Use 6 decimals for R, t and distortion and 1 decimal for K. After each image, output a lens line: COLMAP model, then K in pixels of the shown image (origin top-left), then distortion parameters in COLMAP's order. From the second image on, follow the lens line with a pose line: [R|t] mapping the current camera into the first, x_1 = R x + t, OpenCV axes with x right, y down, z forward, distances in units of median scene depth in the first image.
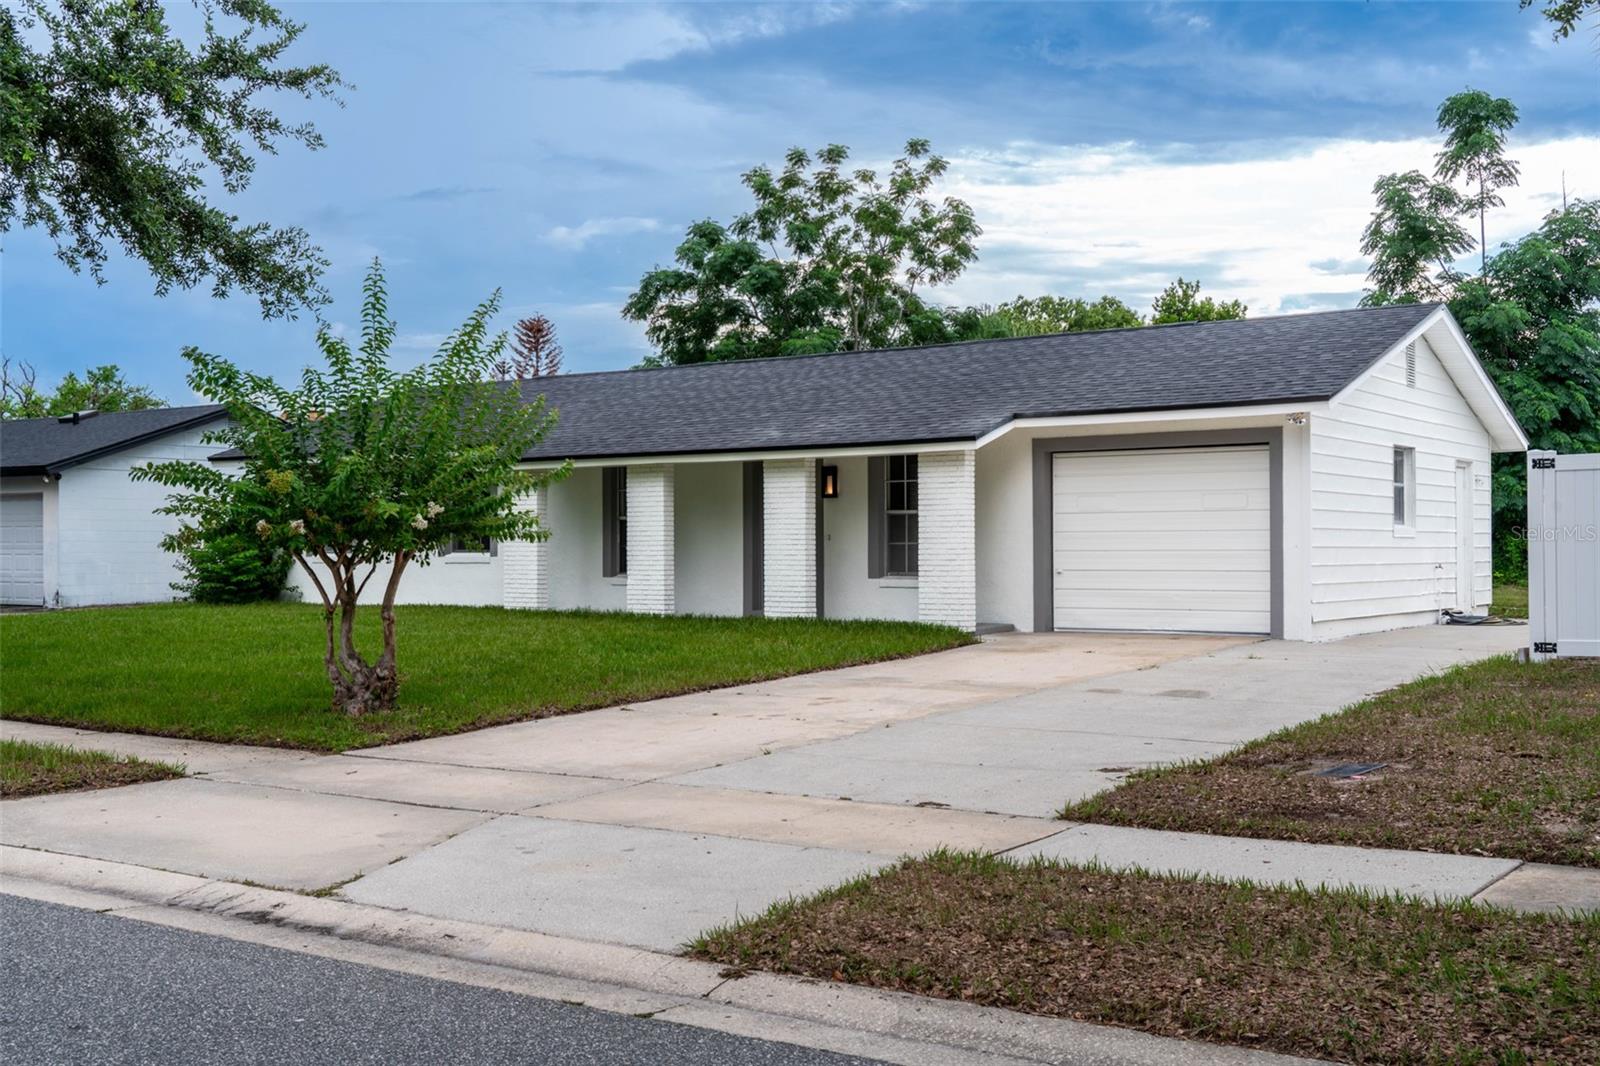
lens RADIAL K [[1704.0, 0, 800.0], [0, 1704.0, 533.0], [0, 0, 1]] dist [0.066484, 0.005822]
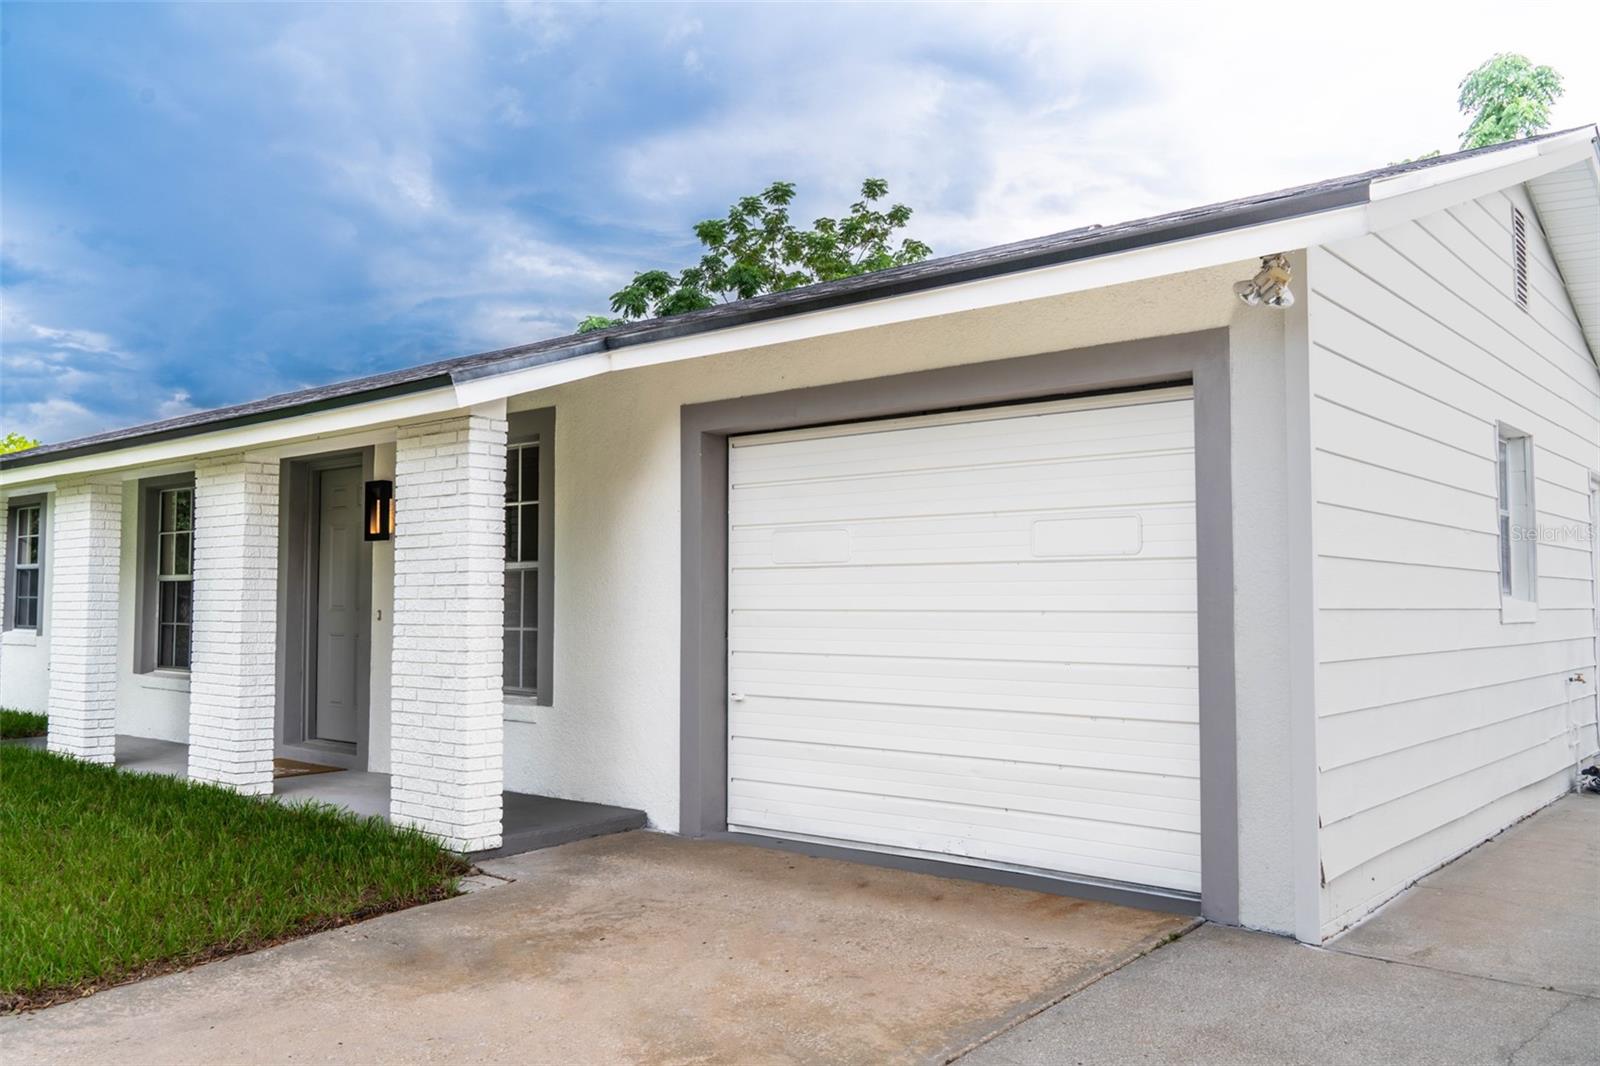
lens RADIAL K [[1273.2, 0, 800.0], [0, 1273.2, 533.0], [0, 0, 1]] dist [0.048703, -0.000862]
pose [[0.996285, -0.000285, -0.086118, 0.192876], [-0.003594, 0.998986, -0.044882, -0.005594], [0.086044, 0.045025, 0.995273, 0.650222]]
